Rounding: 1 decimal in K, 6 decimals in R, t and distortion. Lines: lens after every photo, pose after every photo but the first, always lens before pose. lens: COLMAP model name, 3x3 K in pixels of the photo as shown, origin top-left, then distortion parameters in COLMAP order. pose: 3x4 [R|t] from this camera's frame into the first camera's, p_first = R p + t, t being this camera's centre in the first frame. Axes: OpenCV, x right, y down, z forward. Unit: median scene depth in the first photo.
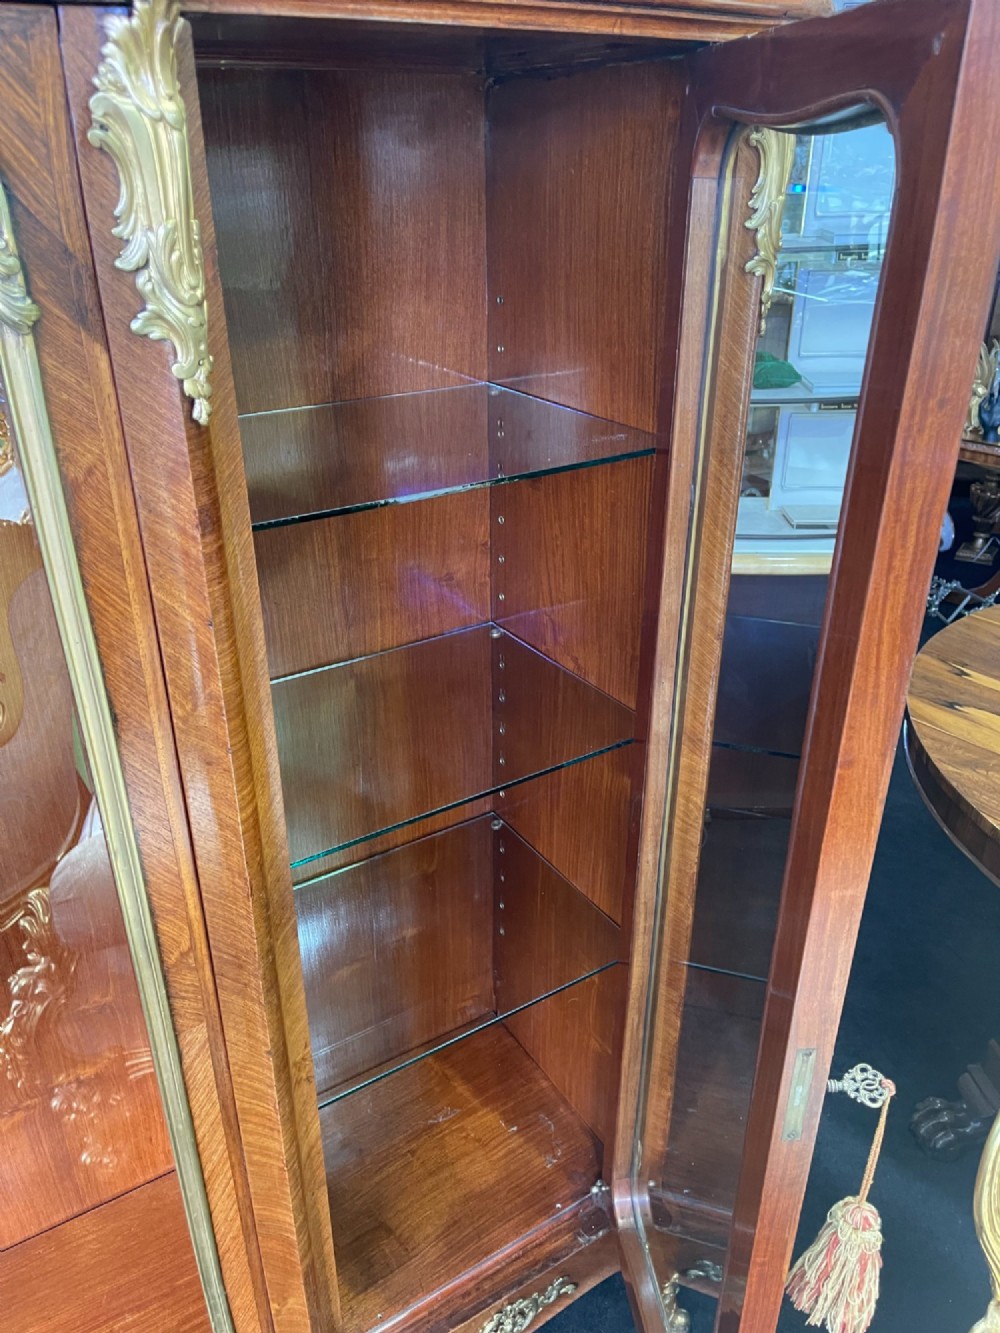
lens RADIAL K [[1015.0, 0, 500.0], [0, 1015.0, 677.7], [0, 0, 1]] dist [0.071317, -0.100185]
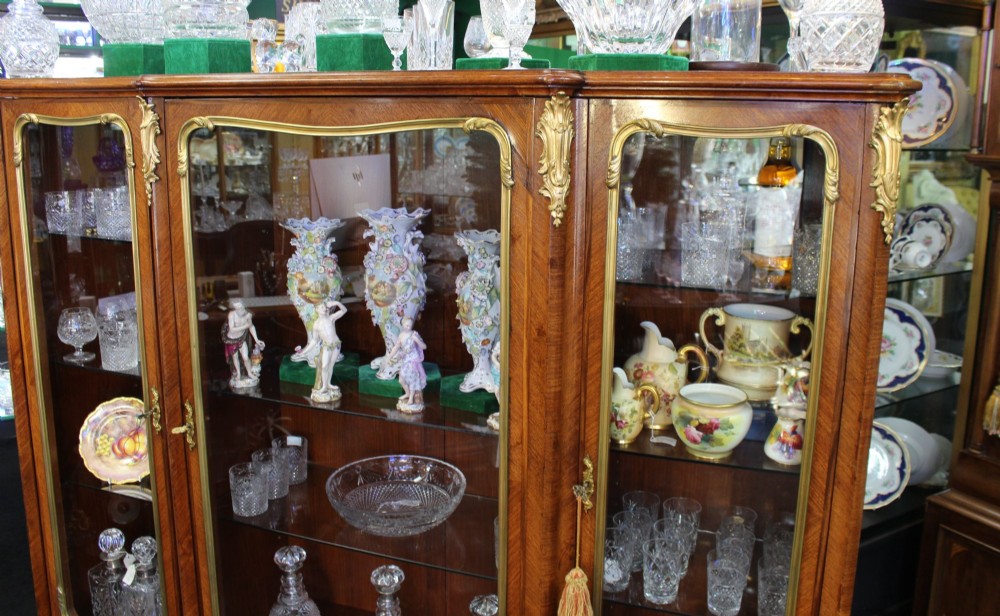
lens RADIAL K [[848.8, 0, 525.1], [0, 848.8, 273.4], [0, 0, 1]] dist [-0.153435, 0.111906]
pose [[0.615977, 0.160770, -0.771184, 1.136183], [-0.380924, 0.917682, -0.112949, 0.123283], [0.689543, 0.363337, 0.626512, -0.349501]]
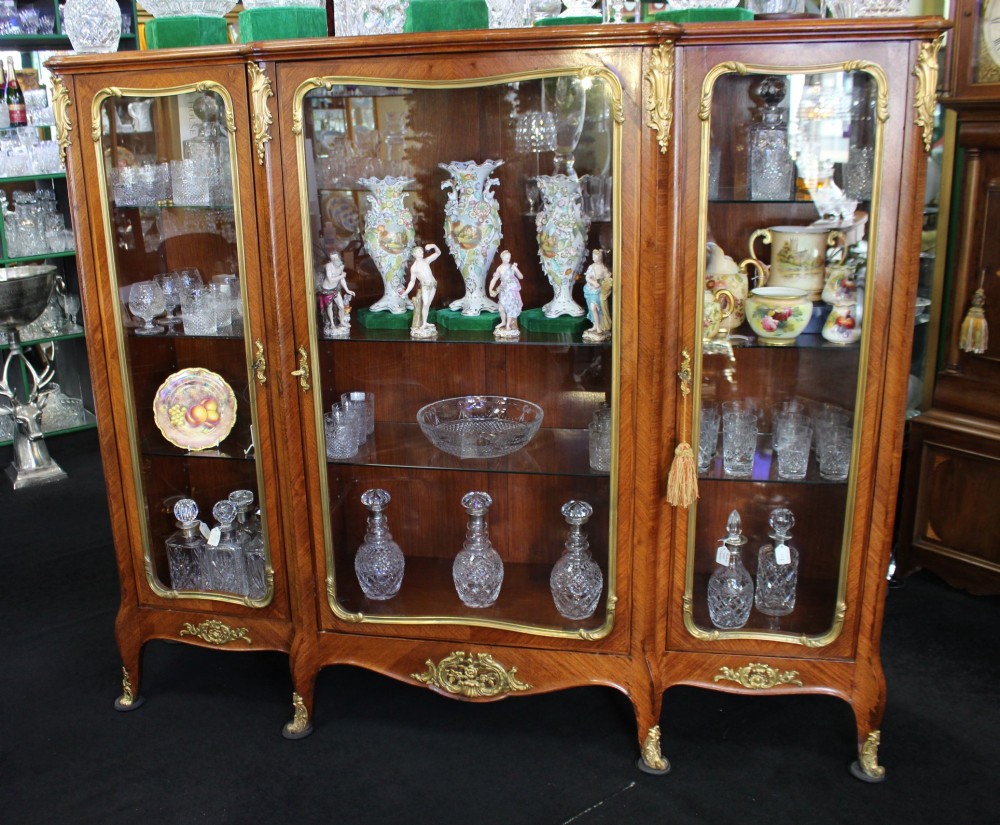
lens RADIAL K [[1004.3, 0, 468.5], [0, 1004.3, 405.7], [0, 0, 1]] dist [-0.119751, 0.000000]
pose [[0.712023, 0.184231, -0.677556, 1.274107], [-0.301022, 0.951881, -0.057513, 0.725190], [0.634357, 0.244910, 0.733219, -1.254455]]
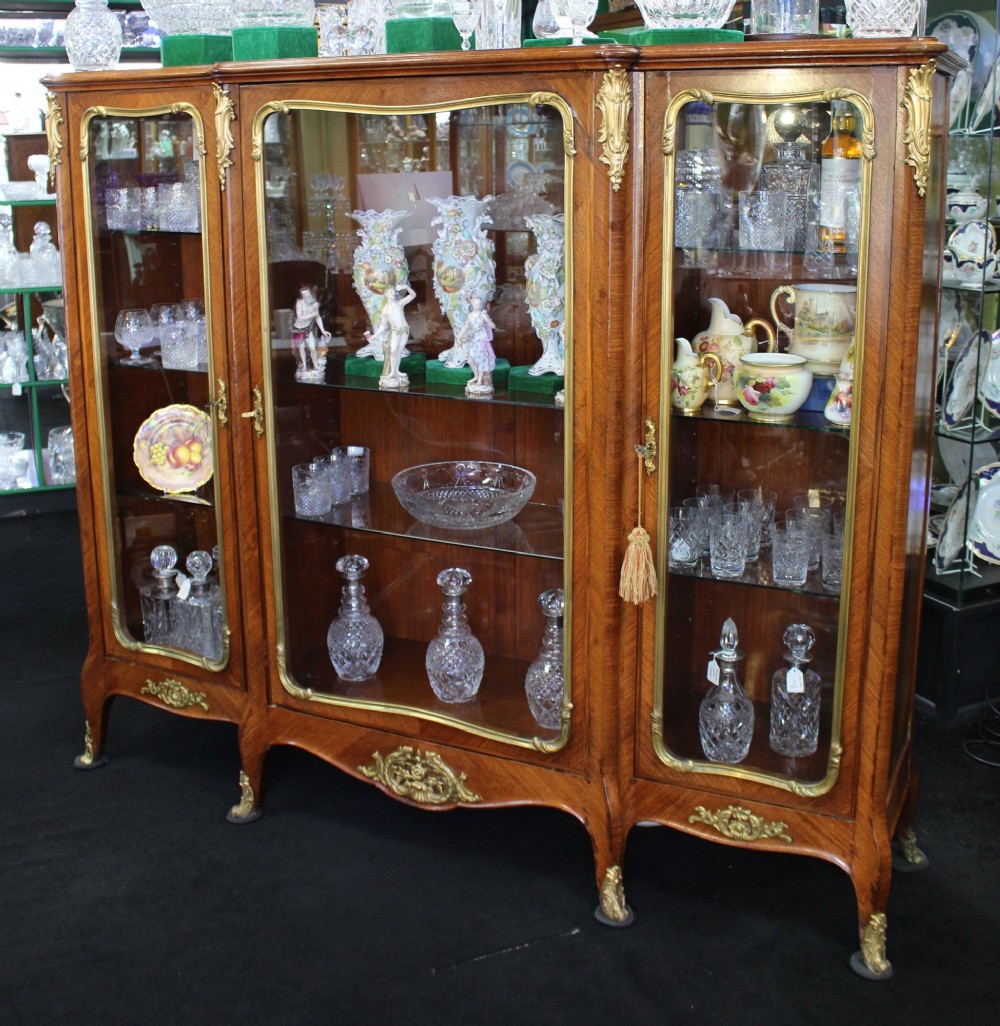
lens RADIAL K [[1242.5, 0, 507.3], [0, 1242.5, 396.2], [0, 0, 1]] dist [-0.127246, 0.000000]
pose [[0.528940, 0.172533, -0.830936, 2.059978], [-0.389309, 0.919346, -0.056929, 0.487531], [0.754096, 0.353603, 0.553447, -0.789571]]
